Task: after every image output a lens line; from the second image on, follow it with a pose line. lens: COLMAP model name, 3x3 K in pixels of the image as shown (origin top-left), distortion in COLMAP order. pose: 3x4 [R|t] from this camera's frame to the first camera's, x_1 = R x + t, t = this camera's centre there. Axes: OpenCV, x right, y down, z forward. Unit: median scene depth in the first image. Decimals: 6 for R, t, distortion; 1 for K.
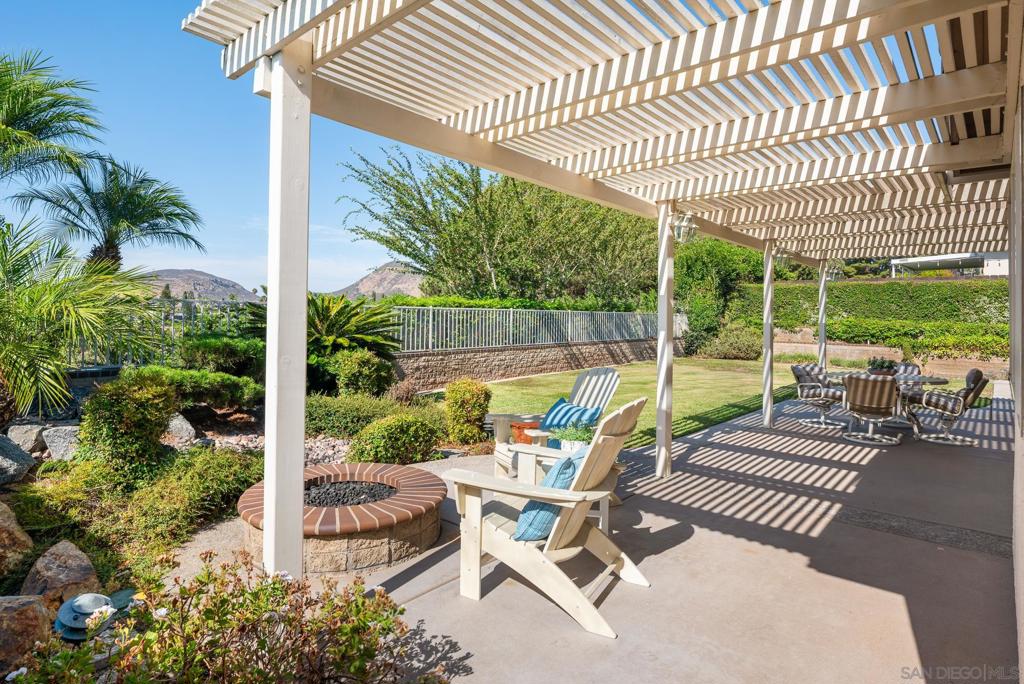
lens RADIAL K [[559.0, 0, 509.2], [0, 559.0, 307.6], [0, 0, 1]] dist [-0.002729, -0.000650]
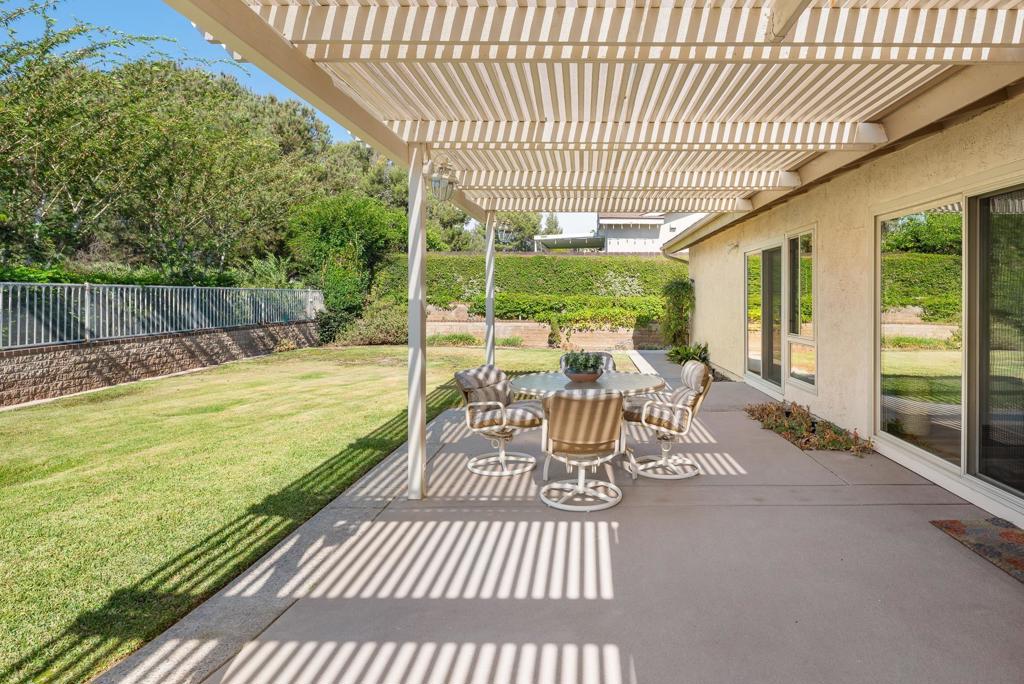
lens RADIAL K [[557.8, 0, 575.9], [0, 557.8, 298.7], [0, 0, 1]] dist [-0.002177, -0.000708]
pose [[0.762354, -0.016320, 0.646955, 0.130386], [-0.000431, 0.999669, 0.025726, 0.006197], [-0.647160, -0.019892, 0.762094, 0.276173]]
